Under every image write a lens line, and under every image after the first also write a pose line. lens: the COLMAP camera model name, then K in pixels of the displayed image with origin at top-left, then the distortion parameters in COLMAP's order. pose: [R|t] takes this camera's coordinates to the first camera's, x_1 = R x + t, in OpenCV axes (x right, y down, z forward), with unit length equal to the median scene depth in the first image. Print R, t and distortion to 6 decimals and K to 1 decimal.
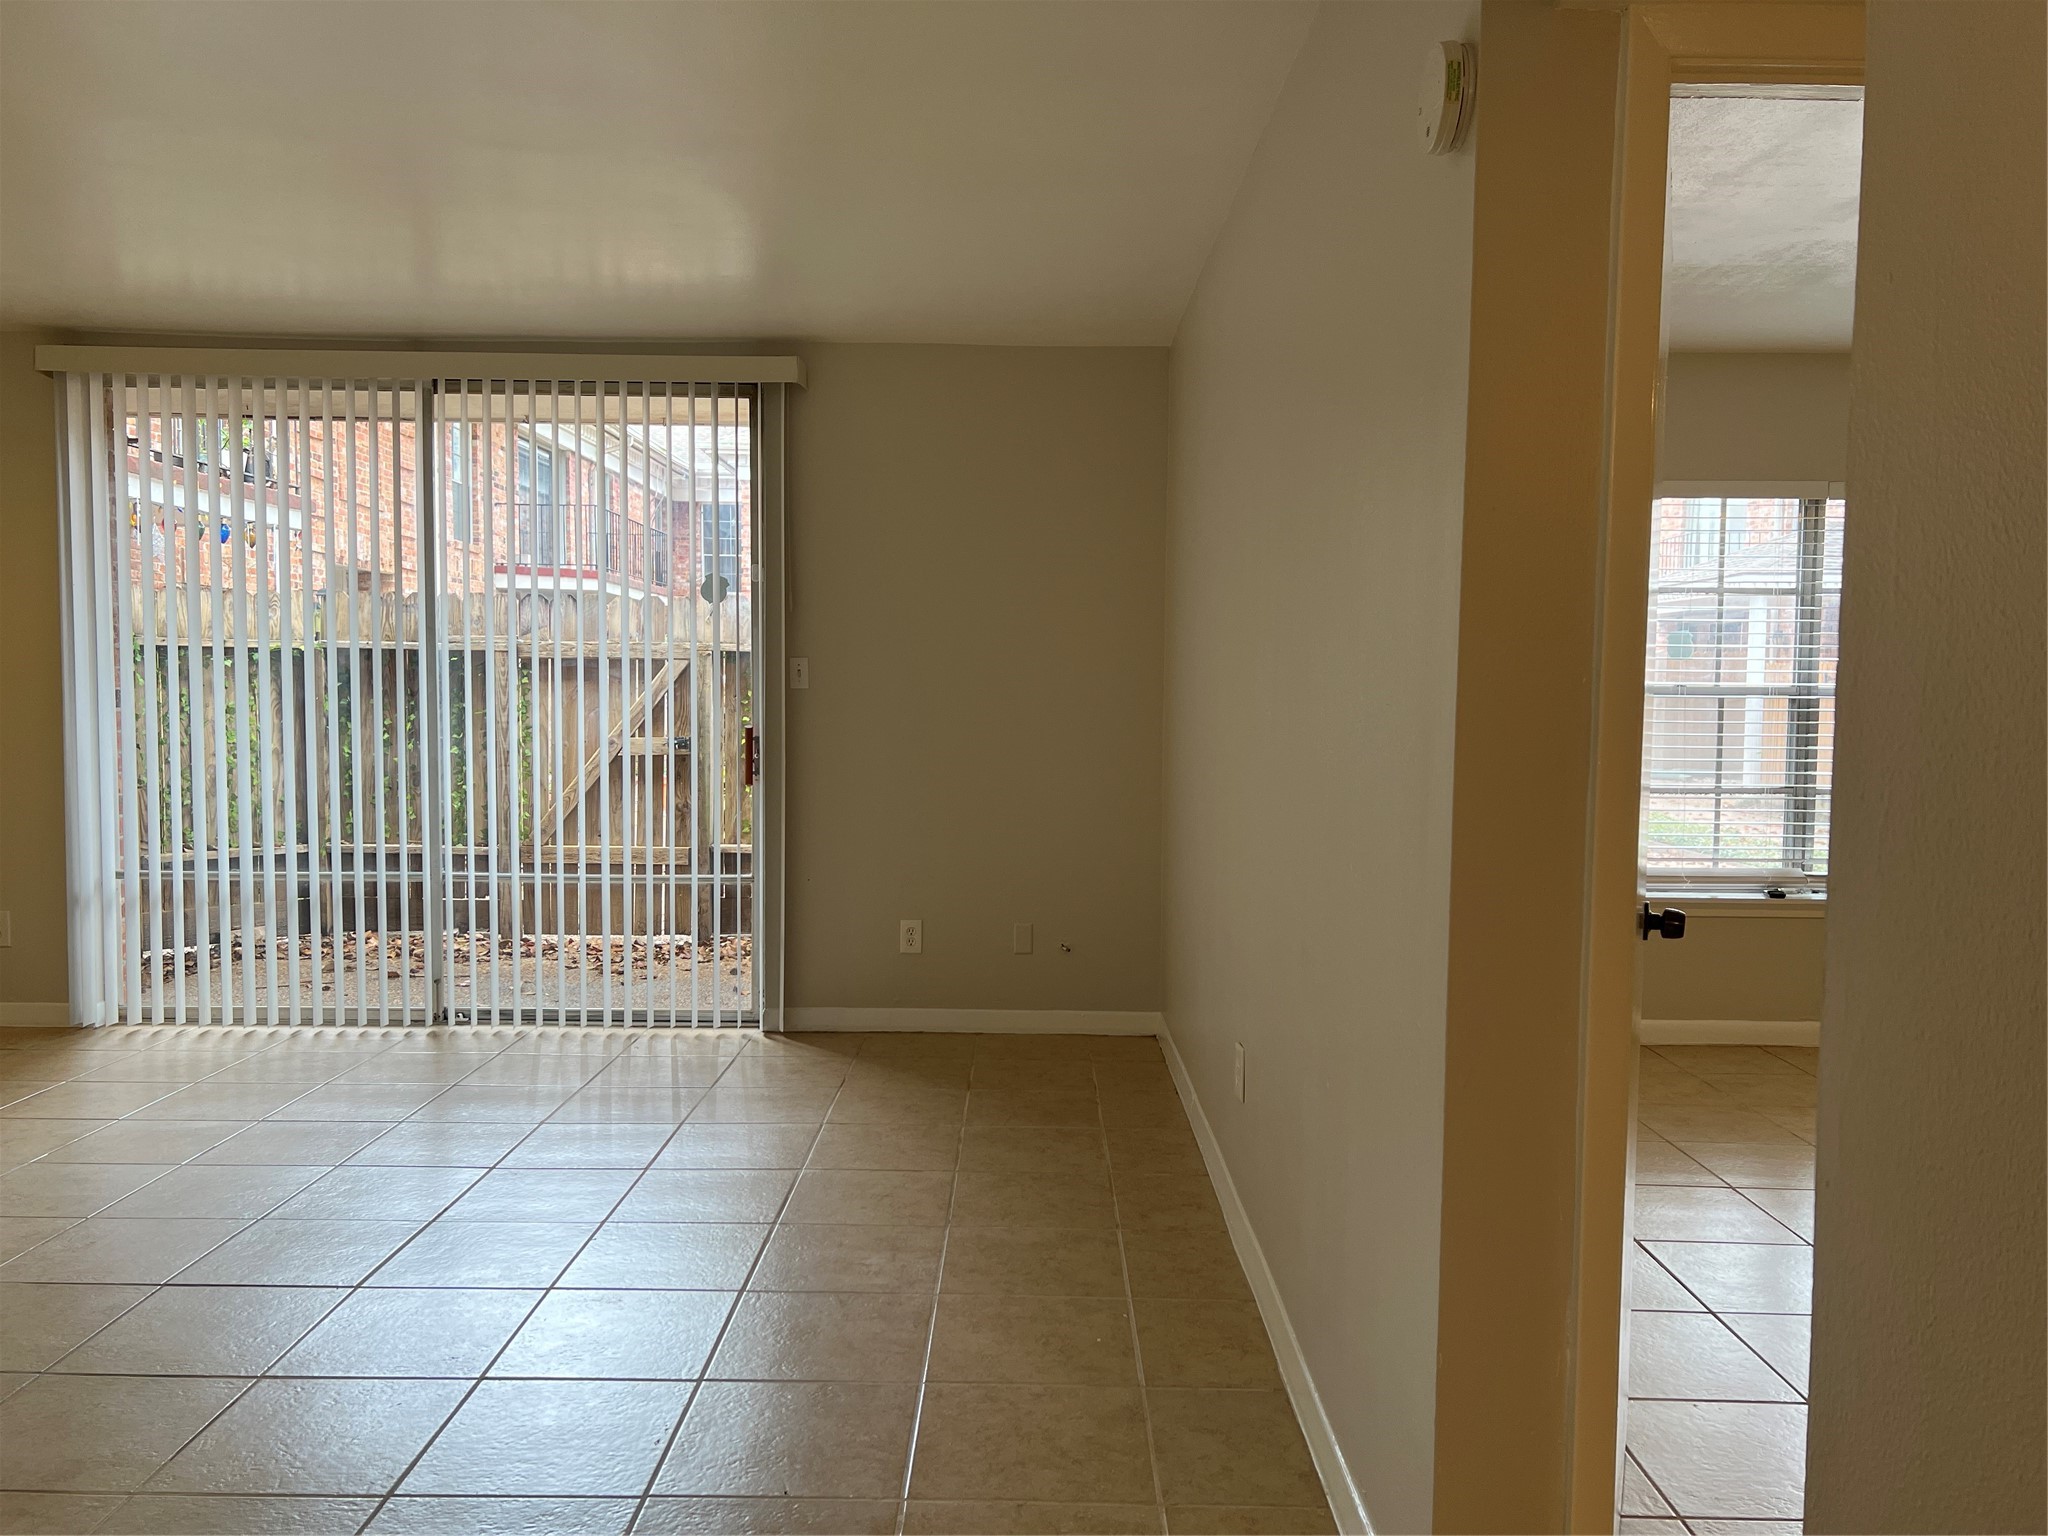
lens RADIAL K [[1528.1, 0, 1022.5], [0, 1528.1, 770.6], [0, 0, 1]] dist [0.051755, -0.063445]
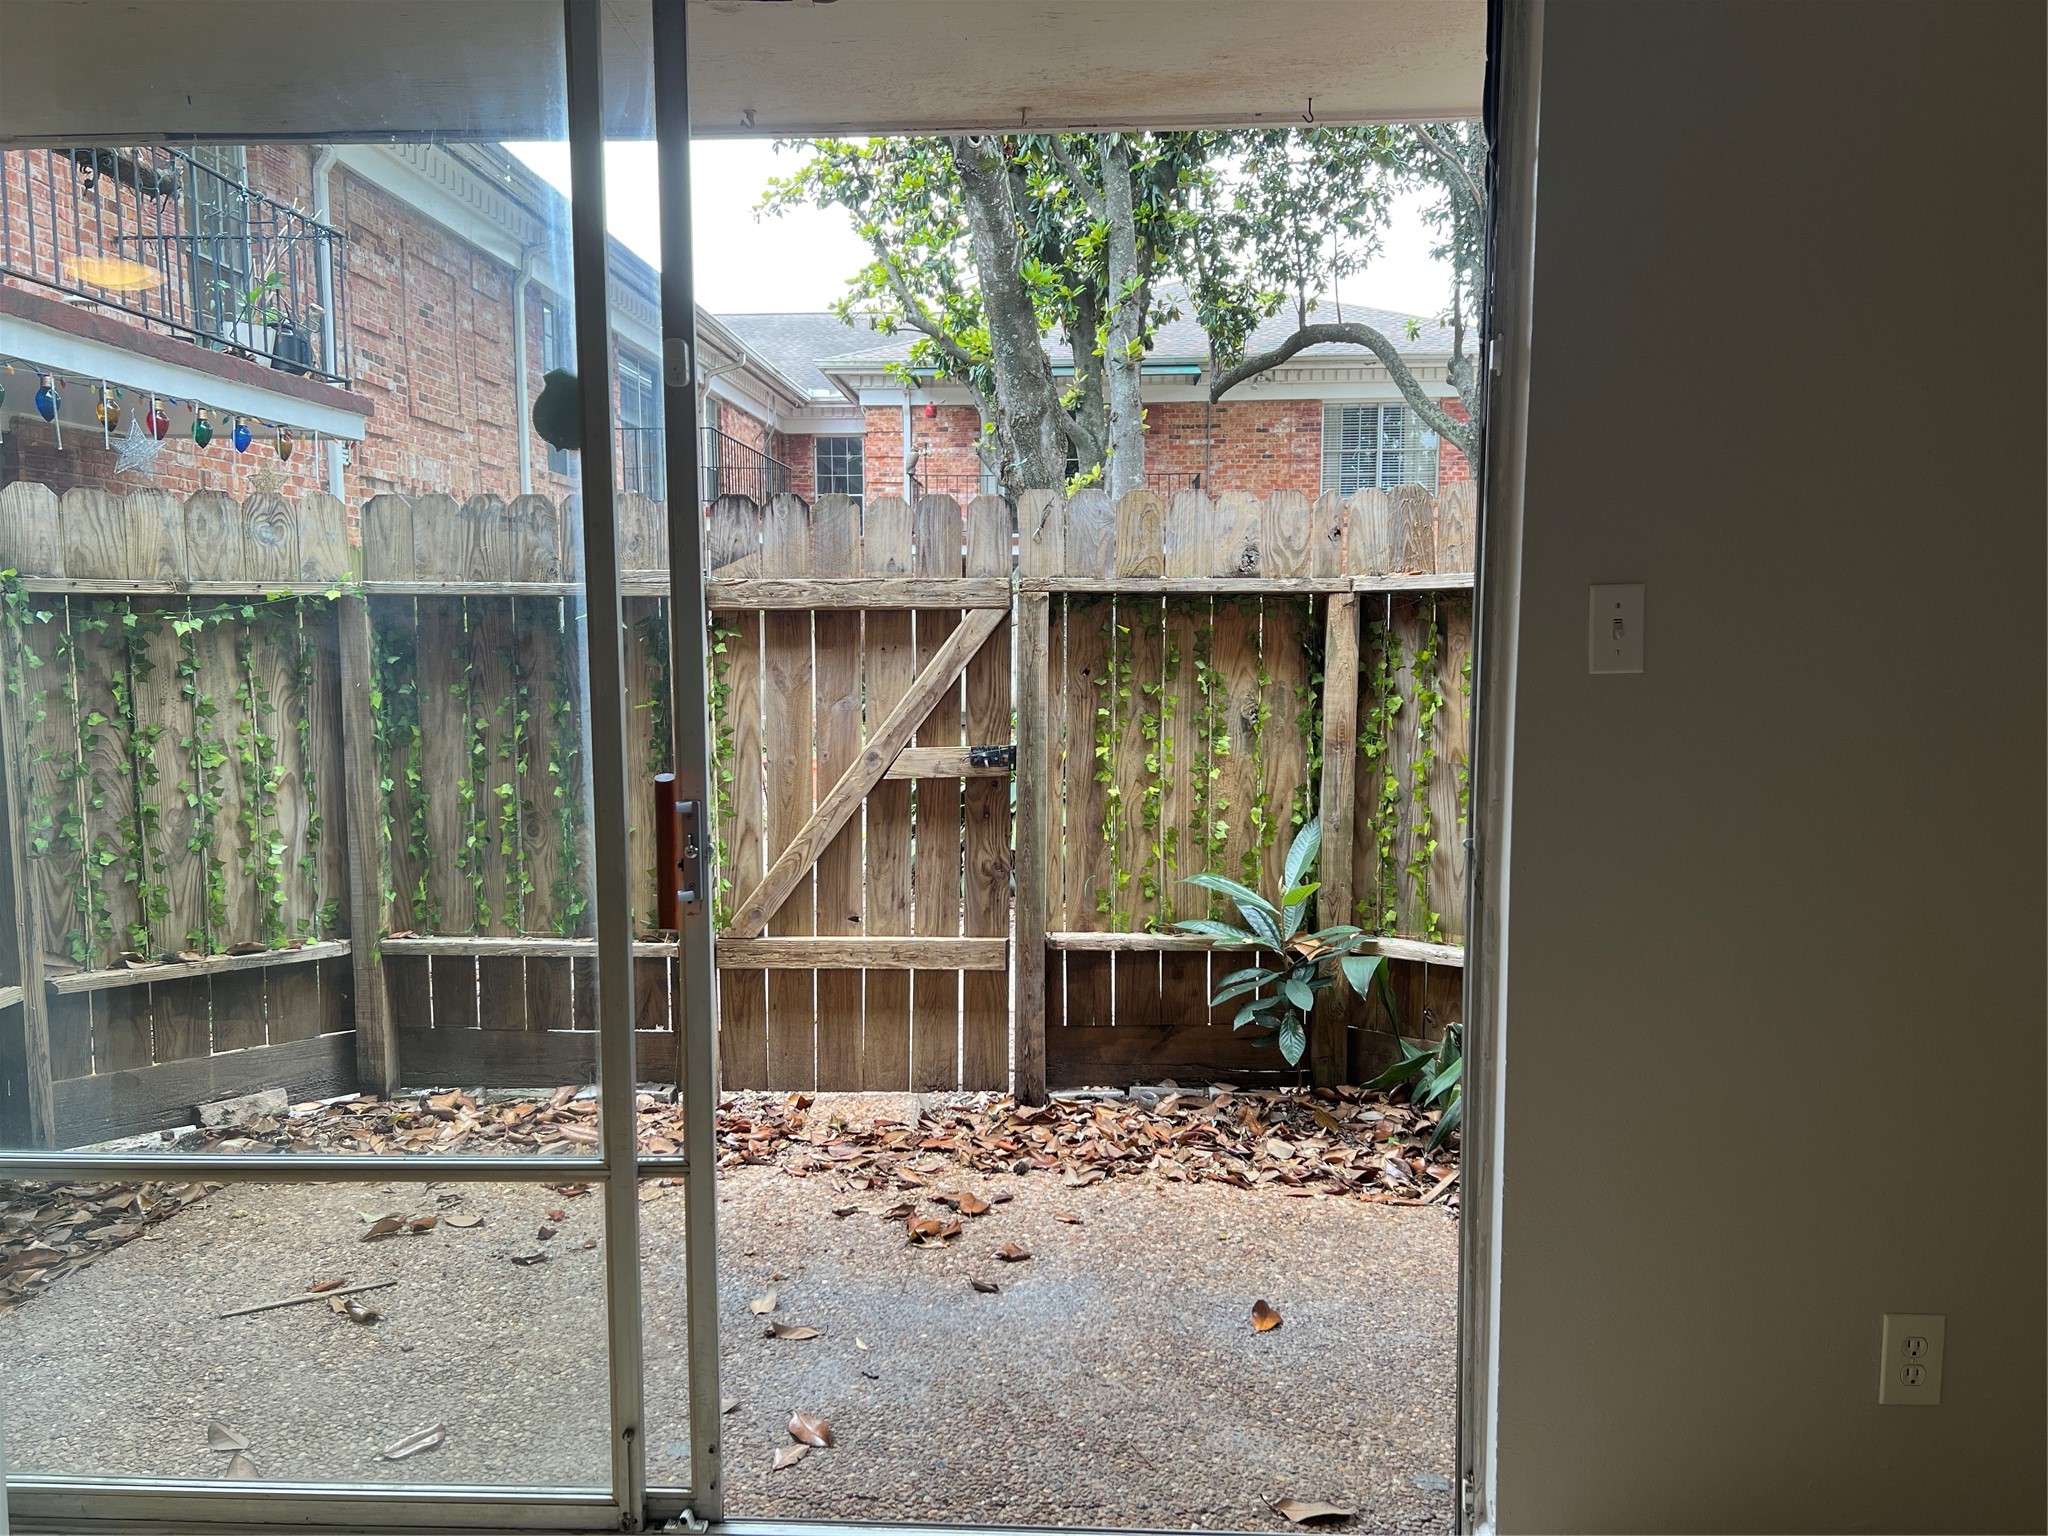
lens RADIAL K [[1528.1, 0, 1025.6], [0, 1528.1, 767.3], [0, 0, 1]] dist [0.051755, -0.063445]
pose [[0.999484, -0.007621, -0.031219, -0.193090], [0.008893, 0.999127, 0.040811, -0.037412], [0.030881, -0.041067, 0.998679, 0.434519]]
